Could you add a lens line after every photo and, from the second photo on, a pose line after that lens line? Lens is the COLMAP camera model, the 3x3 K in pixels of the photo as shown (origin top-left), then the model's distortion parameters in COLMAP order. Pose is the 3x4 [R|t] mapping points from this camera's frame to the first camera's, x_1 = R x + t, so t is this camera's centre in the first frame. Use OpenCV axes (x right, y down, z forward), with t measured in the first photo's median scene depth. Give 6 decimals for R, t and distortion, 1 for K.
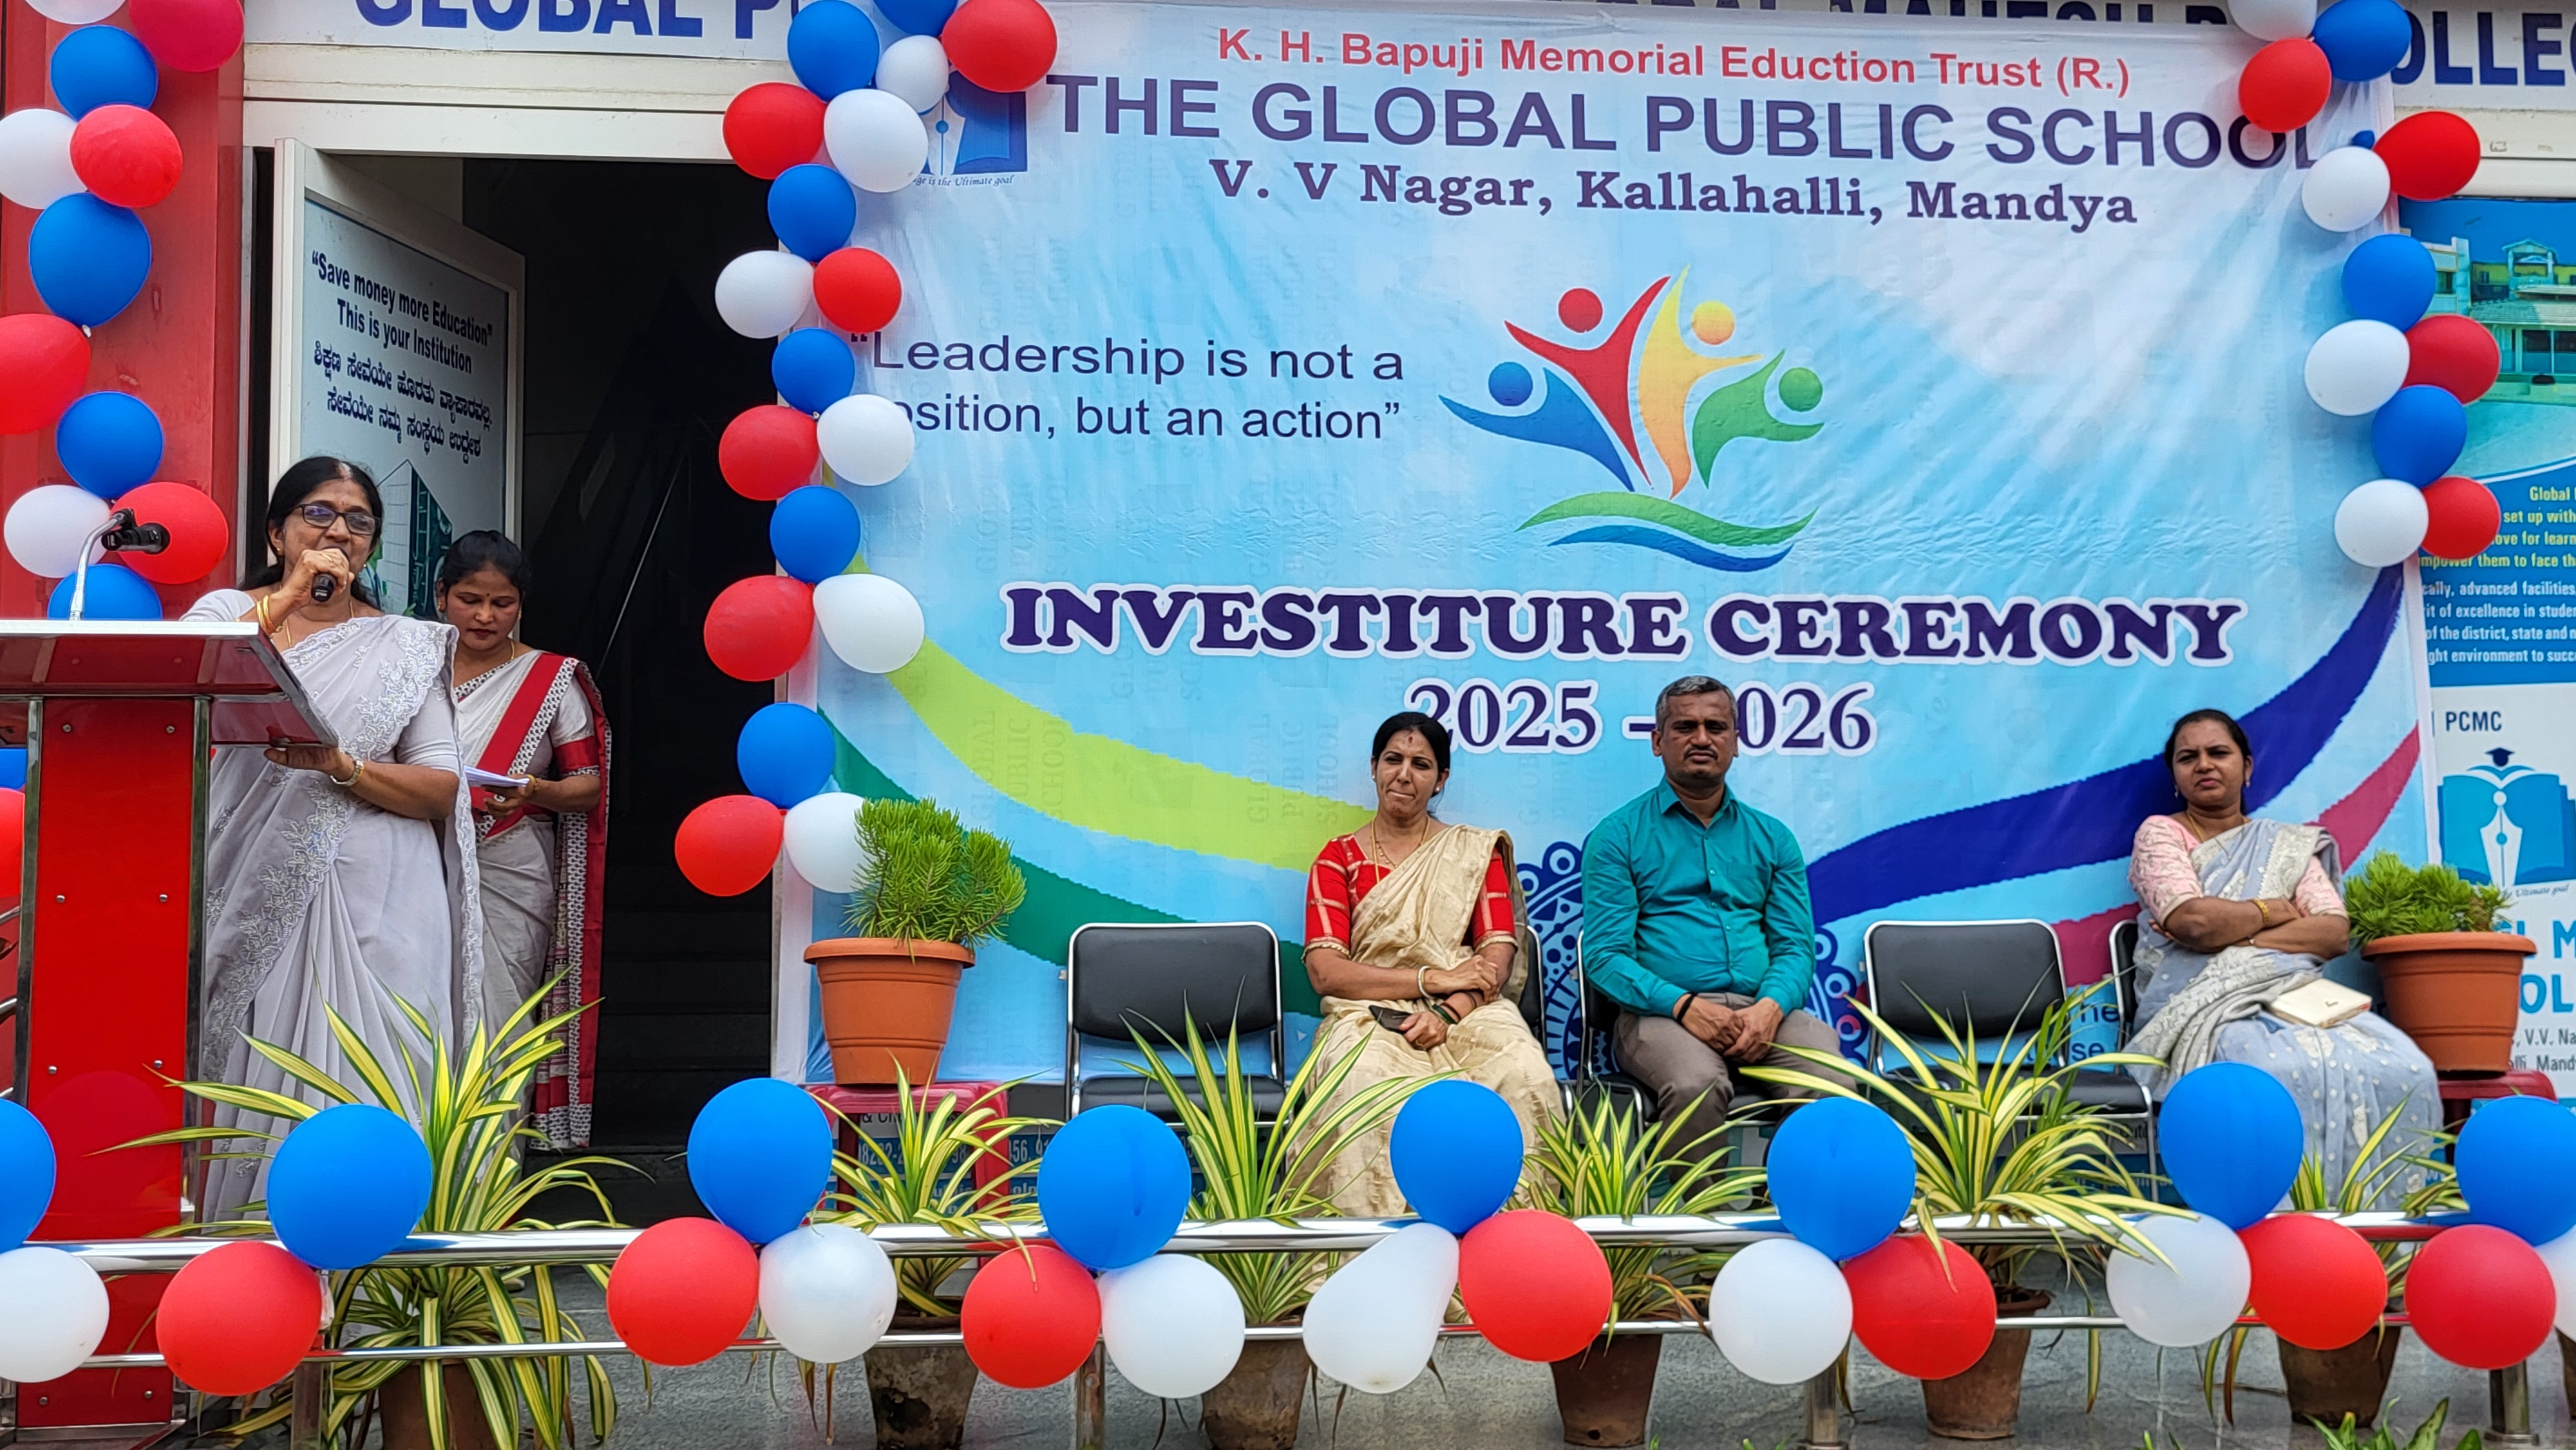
lens RADIAL K [[2683.2, 0, 1291.1], [0, 2683.2, 680.4], [0, 0, 1]] dist [0.016788, 0.037787]
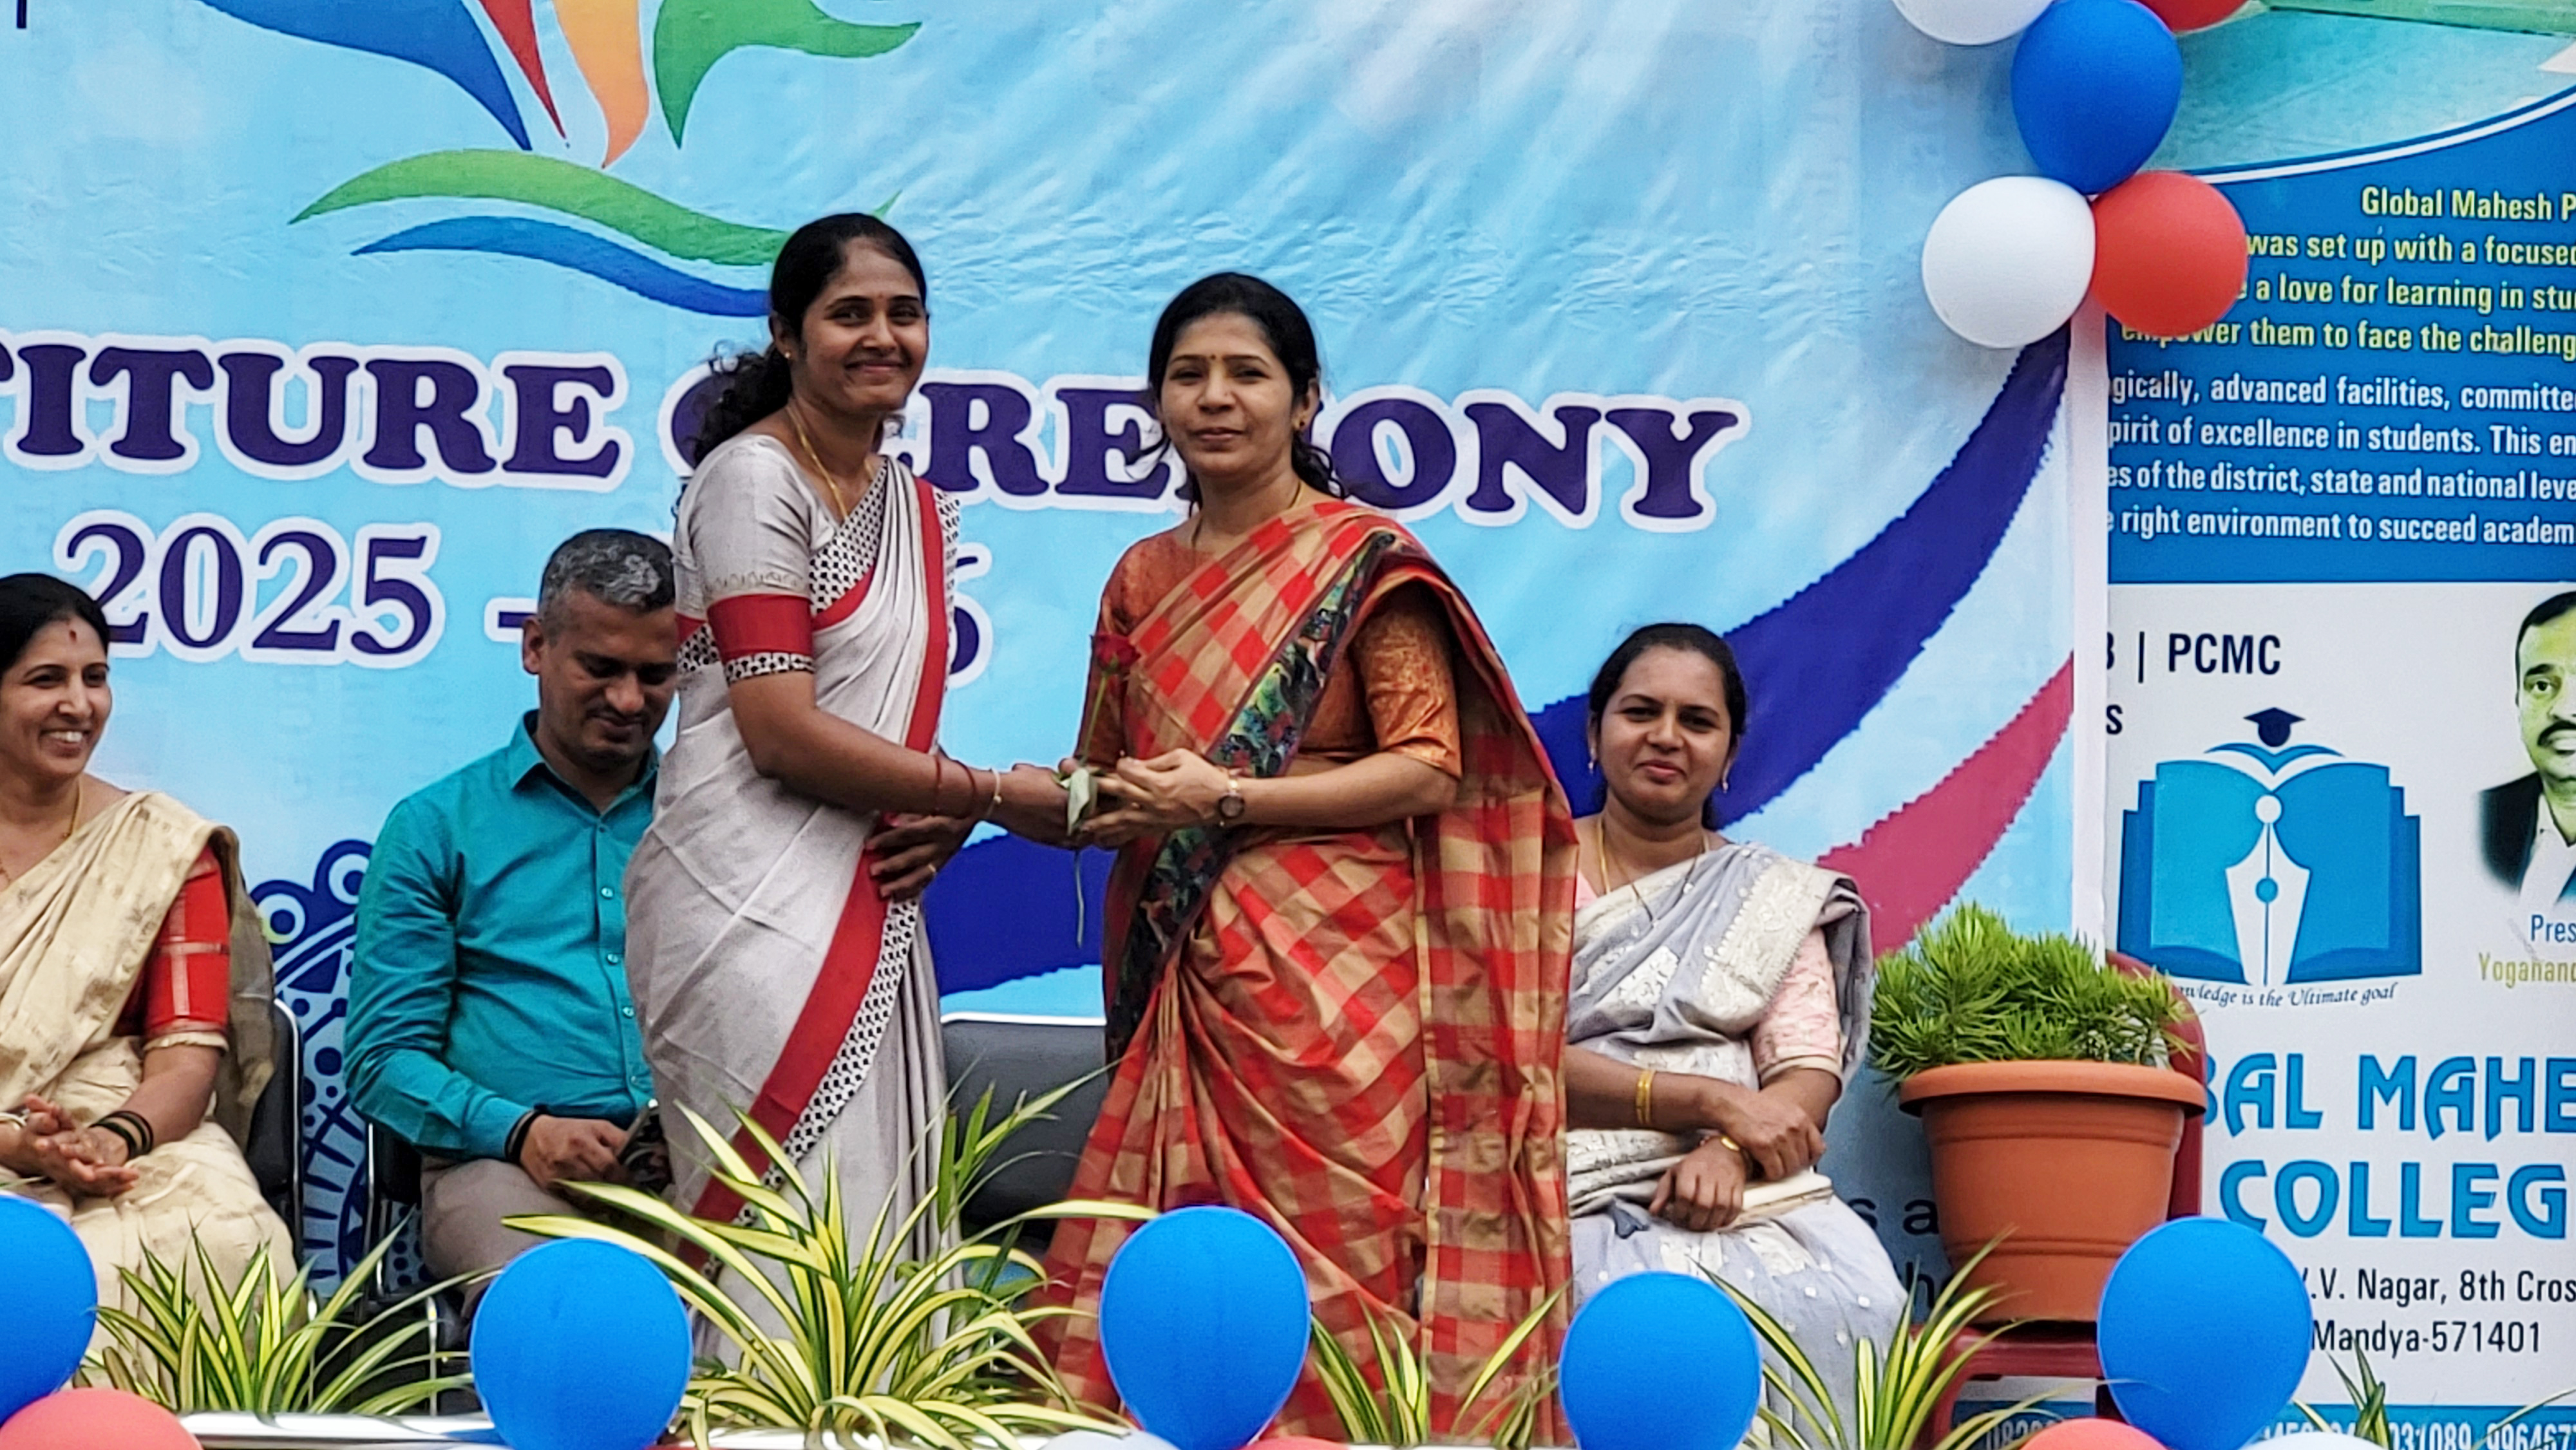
lens RADIAL K [[11520.6, 0, 1288.0], [0, 11520.6, 725.0], [0, 0, 1]] dist [-0.121929, -3.404549]
pose [[0.995799, 0.030891, 0.086204, 0.085721], [-0.034983, 0.998312, 0.046370, -0.067230], [-0.084626, -0.049191, 0.995198, -1.155232]]
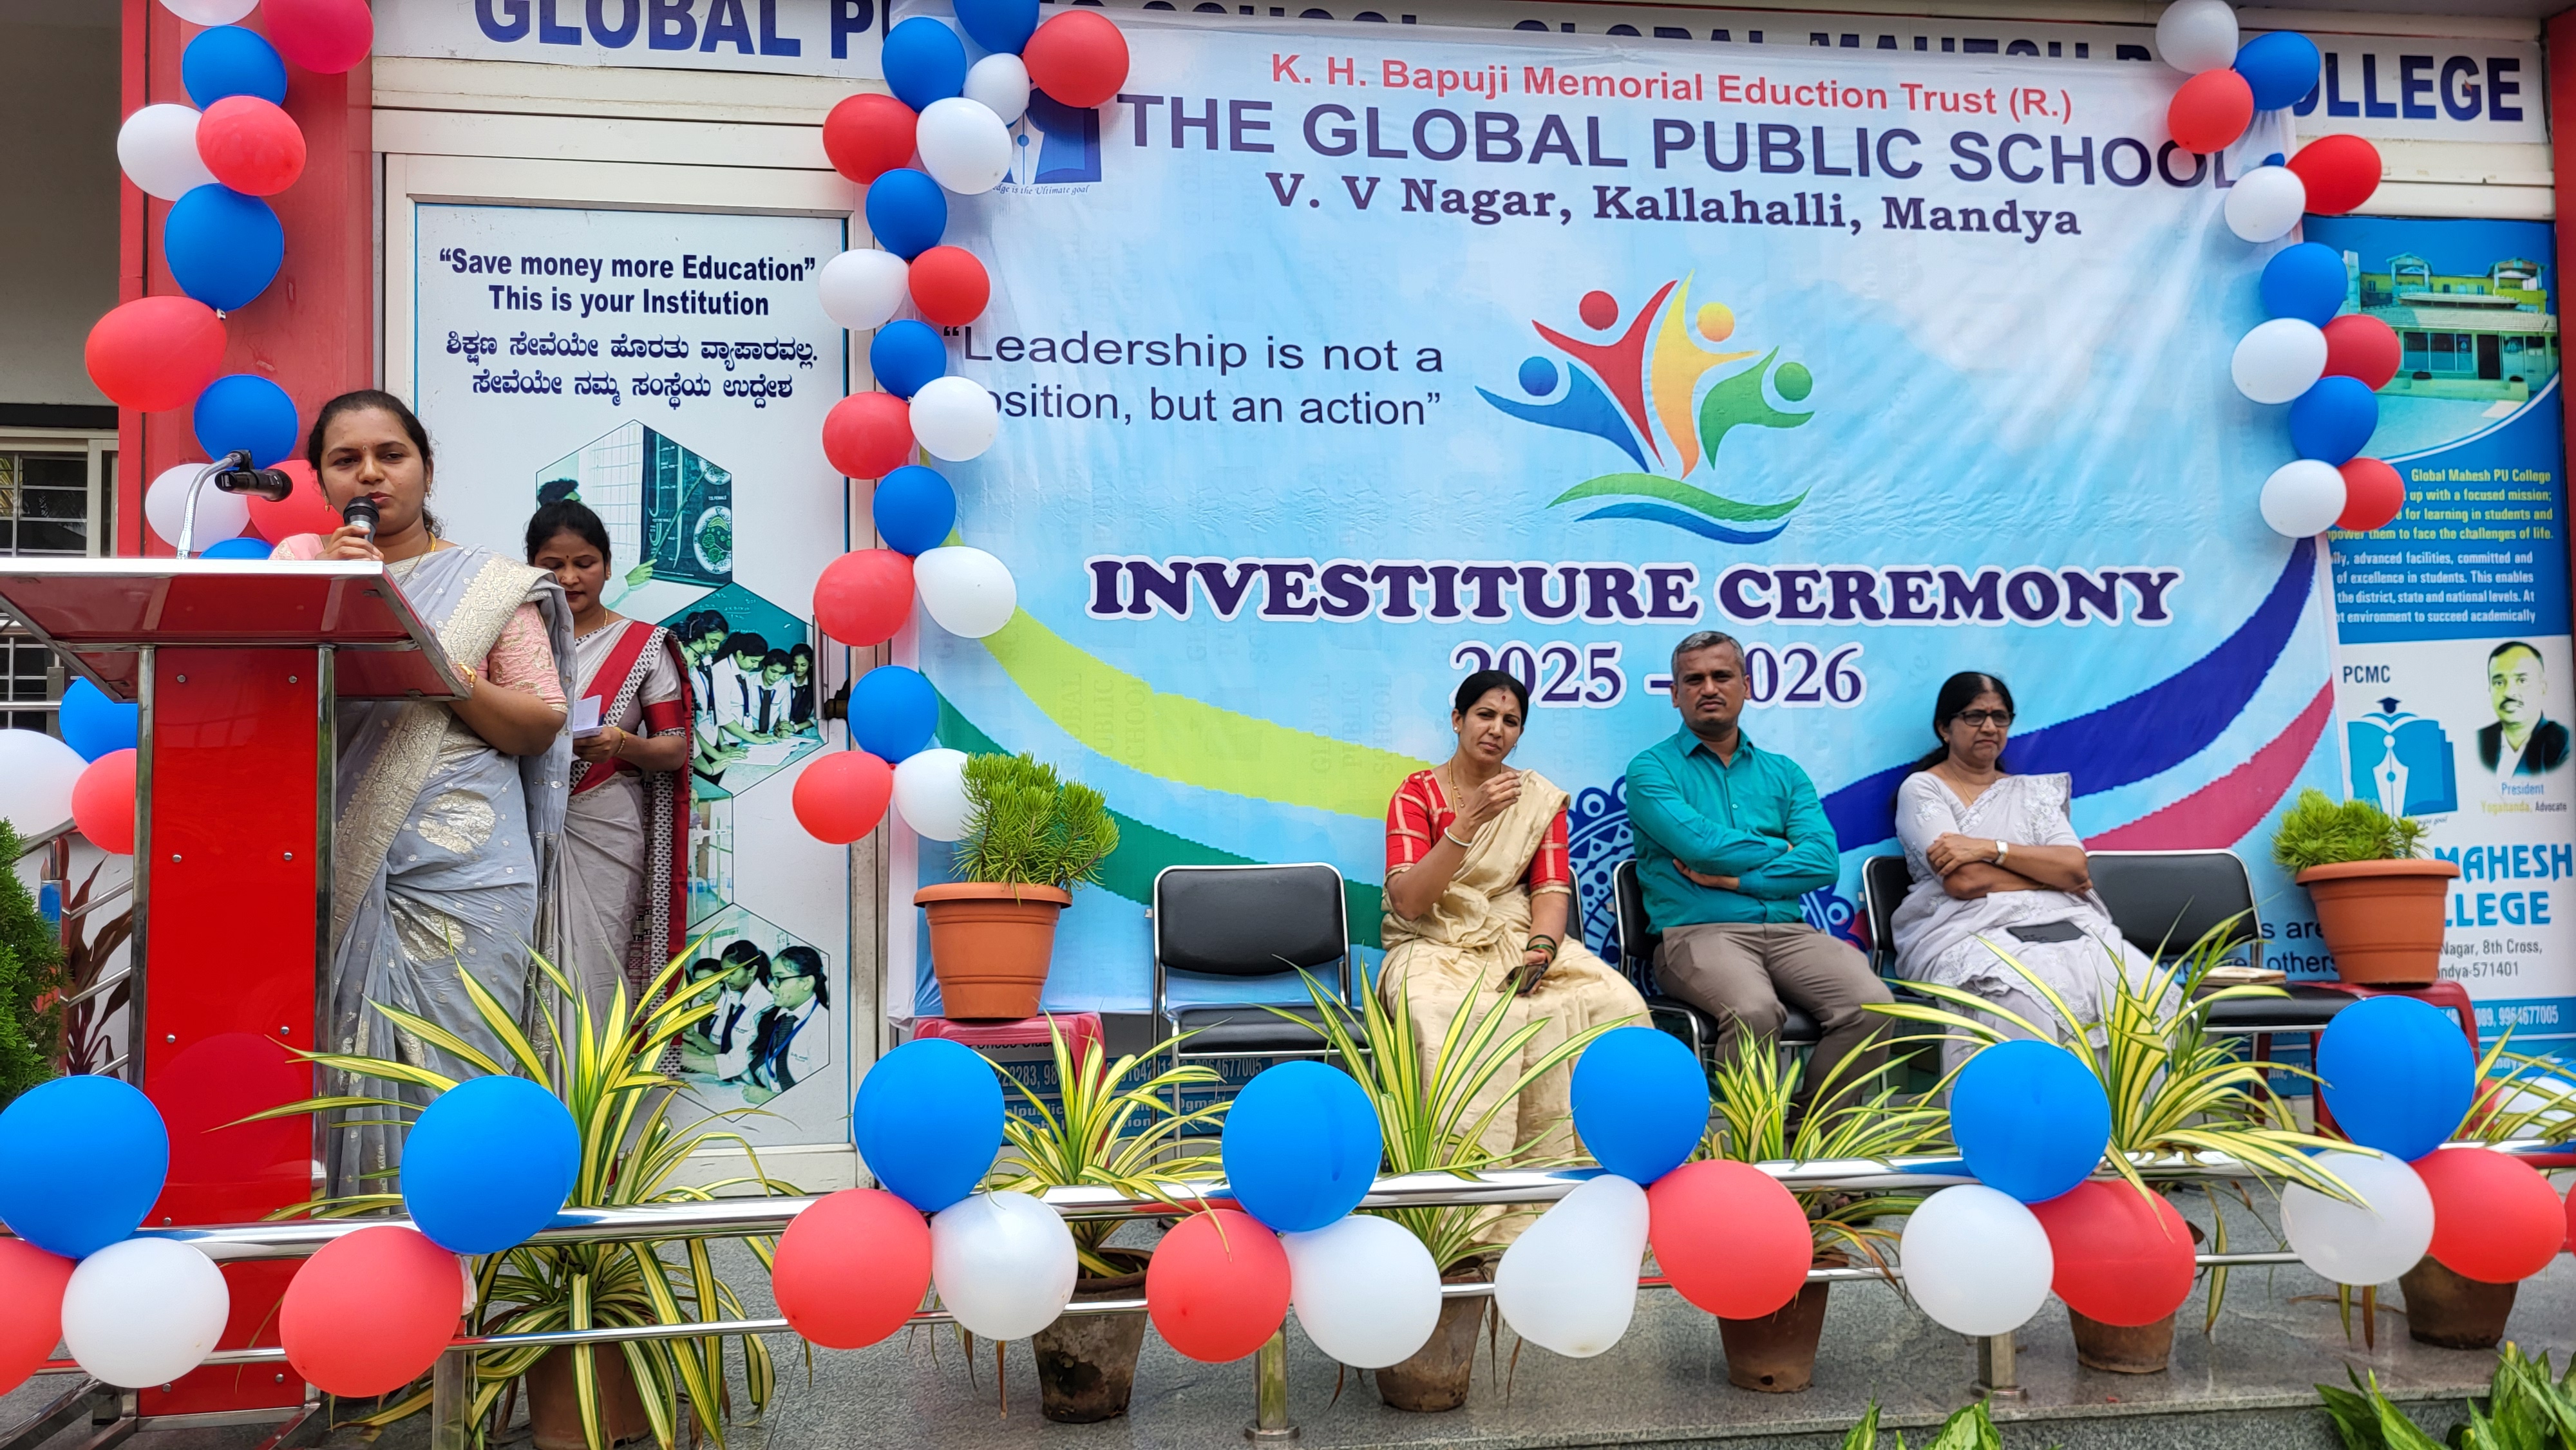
lens RADIAL K [[1954.5, 0, 1256.9], [0, 1954.5, 710.9], [0, 0, 1]] dist [0.029063, -0.014667]
pose [[0.999110, -0.008733, 0.041261, -0.068825], [0.008056, 0.999831, 0.016540, 0.013640], [-0.041399, -0.016193, 0.999011, 0.192440]]
